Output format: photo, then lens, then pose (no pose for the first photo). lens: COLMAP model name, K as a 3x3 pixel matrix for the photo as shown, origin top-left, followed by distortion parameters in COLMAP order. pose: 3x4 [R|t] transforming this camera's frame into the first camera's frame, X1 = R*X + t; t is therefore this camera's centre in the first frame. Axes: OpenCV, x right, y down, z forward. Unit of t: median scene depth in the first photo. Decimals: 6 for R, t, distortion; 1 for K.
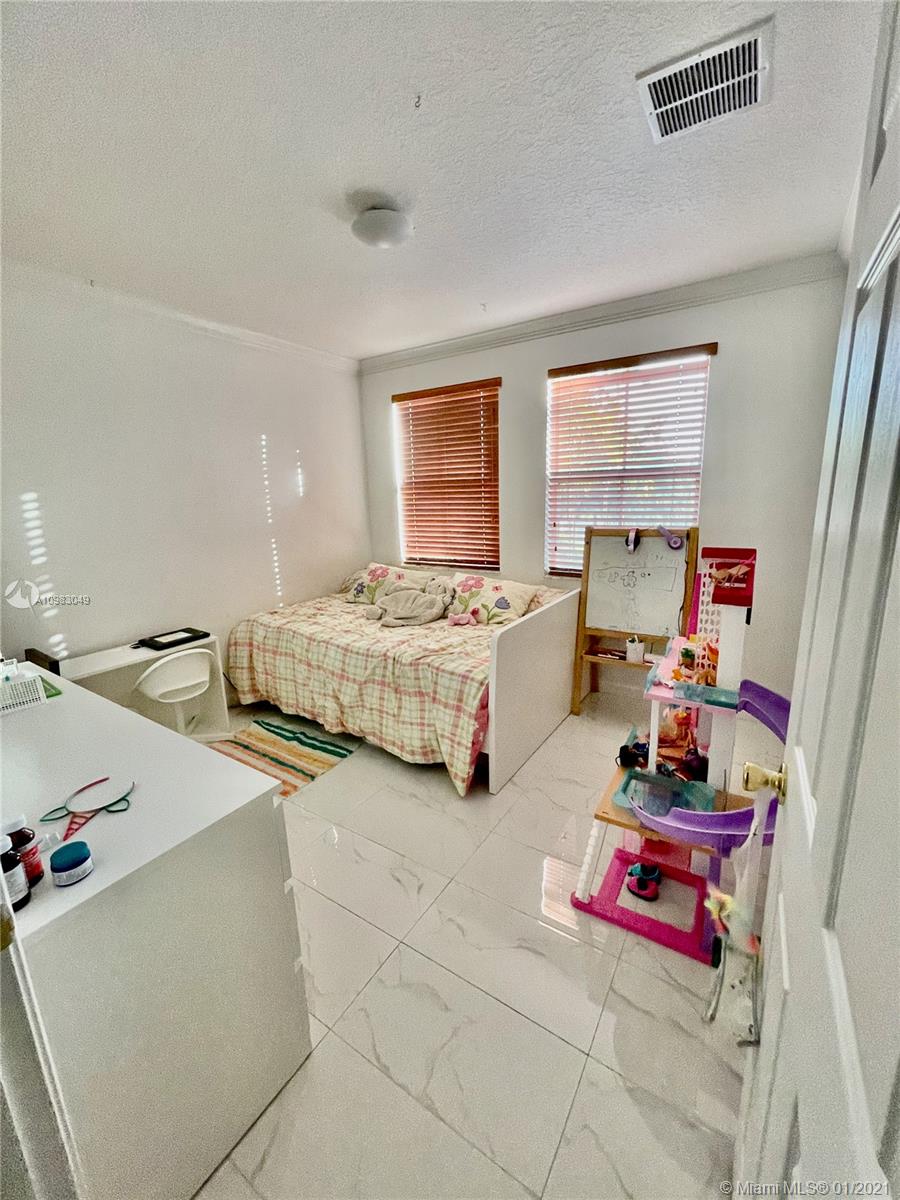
lens RADIAL K [[485.7, 0, 452.2], [0, 485.7, 596.6], [0, 0, 1]] dist [0.001168, 0.000425]
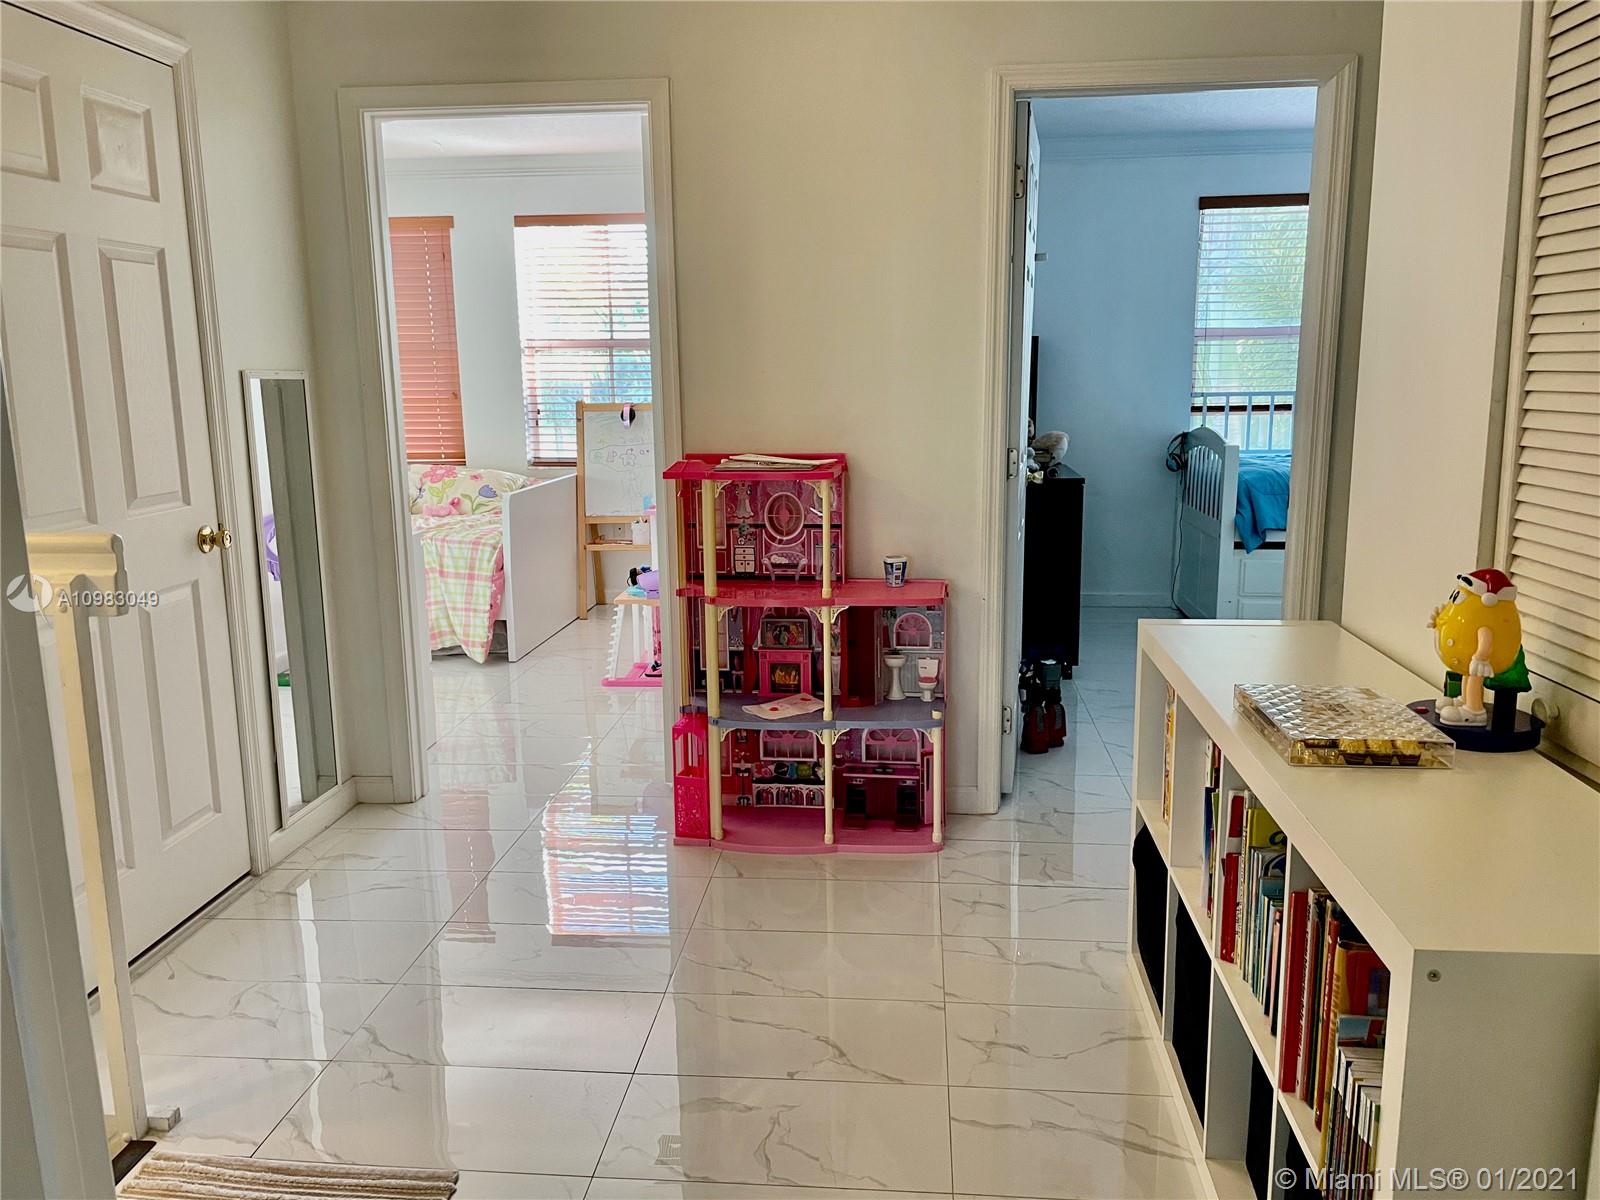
lens RADIAL K [[1218.3, 0, 799.6], [0, 1218.3, 589.5], [0, 0, 1]] dist [0.110158, -0.158612]
pose [[0.888862, -0.070192, 0.452767, -0.489288], [0.088028, 0.995948, -0.018415, 0.337976], [-0.449640, 0.056225, 0.891439, -1.417032]]
